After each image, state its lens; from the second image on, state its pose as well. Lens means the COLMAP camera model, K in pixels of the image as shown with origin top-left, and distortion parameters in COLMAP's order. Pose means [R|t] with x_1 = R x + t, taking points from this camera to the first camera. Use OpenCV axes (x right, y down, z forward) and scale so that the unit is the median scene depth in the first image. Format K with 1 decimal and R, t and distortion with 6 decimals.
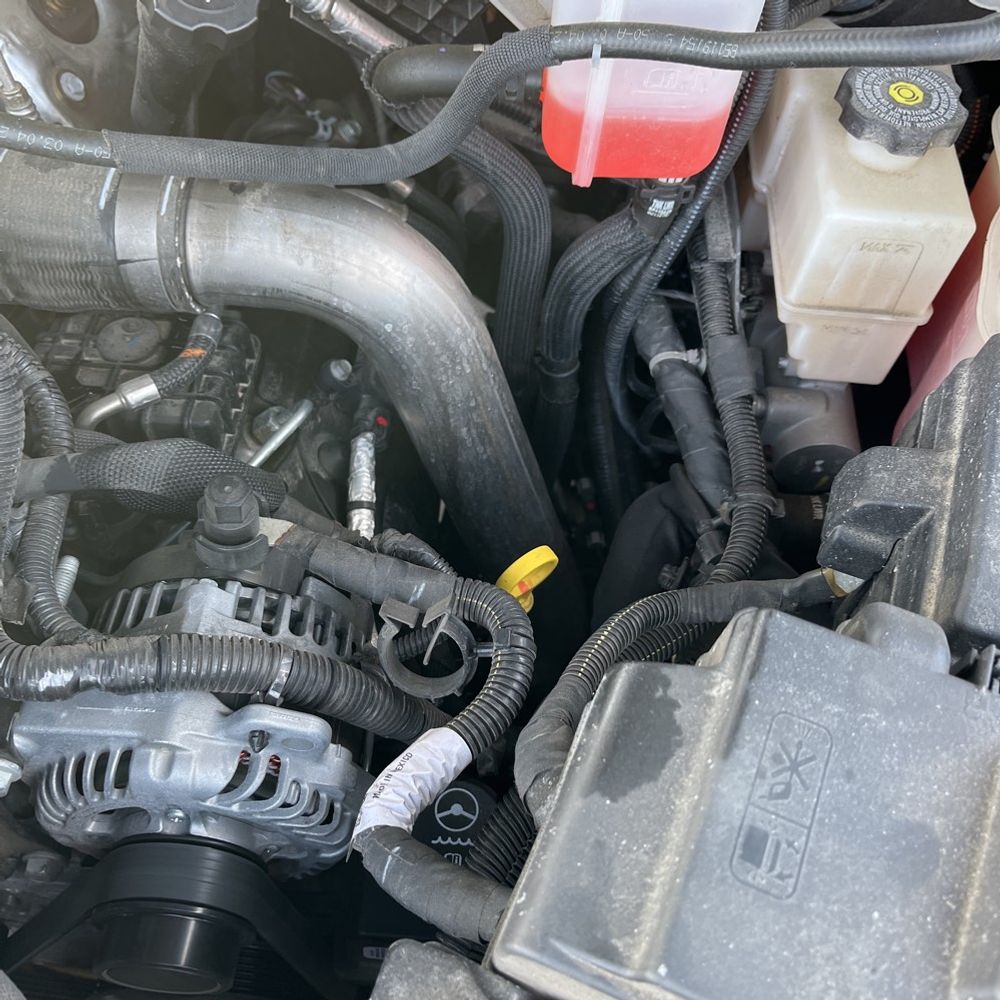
lens RADIAL K [[1018.6, 0, 502.3], [0, 1018.6, 491.0], [0, 0, 1]] dist [0.012596, 0.000000]
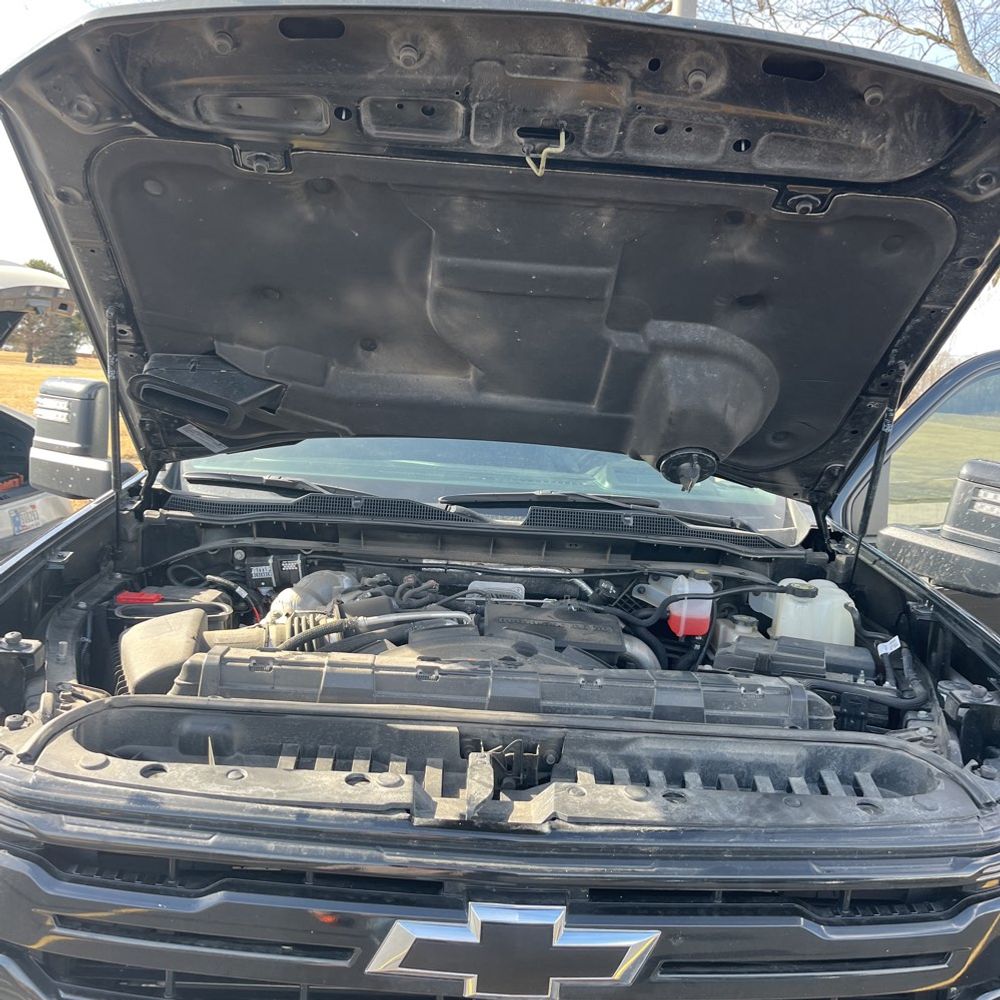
lens RADIAL K [[1018.6, 0, 497.2], [0, 1018.6, 502.3], [0, 0, 1]] dist [0.012596, 0.000000]
pose [[0.995997, 0.011707, 0.088615, -1.142071], [0.059227, 0.656091, -0.752354, 2.671108], [-0.066947, 0.754591, 0.652772, -2.339846]]
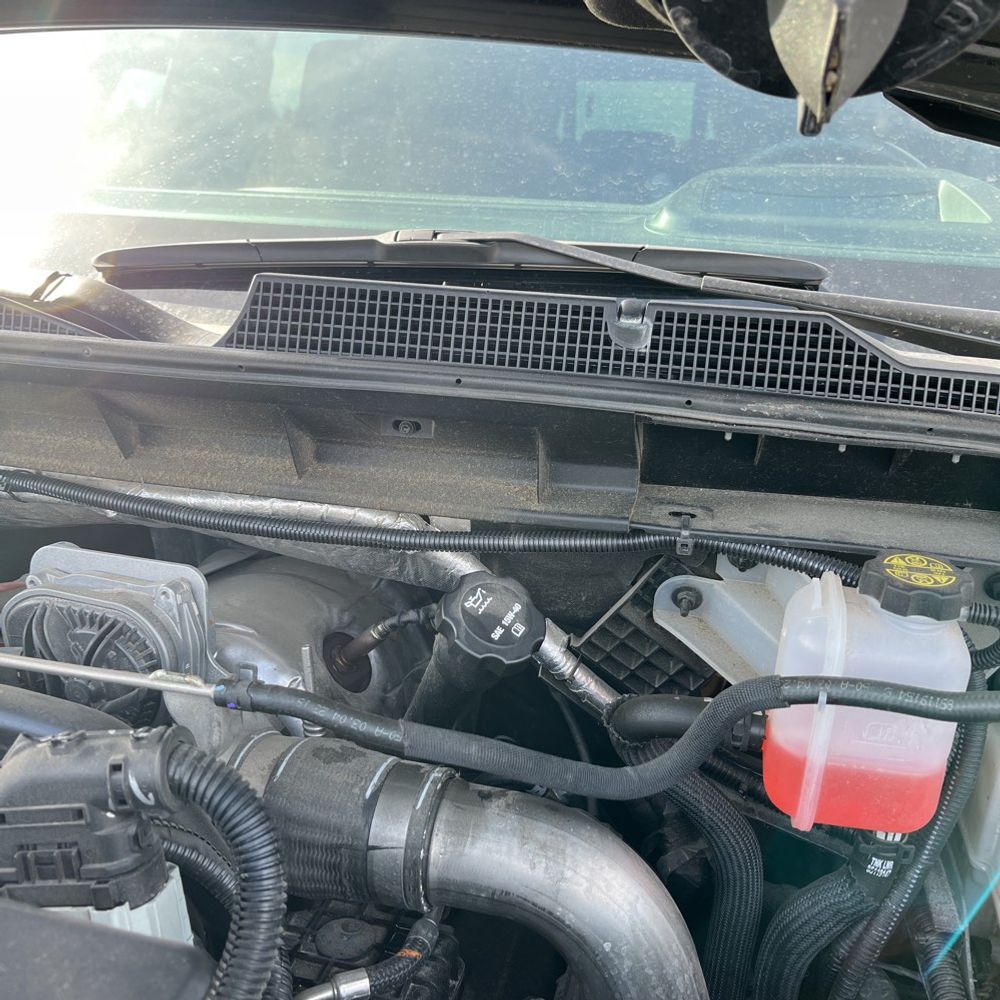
lens RADIAL K [[1018.6, 0, 505.4], [0, 1018.6, 504.9], [0, 0, 1]] dist [0.012596, 0.000000]
pose [[0.984095, 0.048901, -0.170782, -0.059920], [-0.144440, 0.779915, -0.608991, 0.124423], [0.103415, 0.623972, 0.774573, -0.053970]]
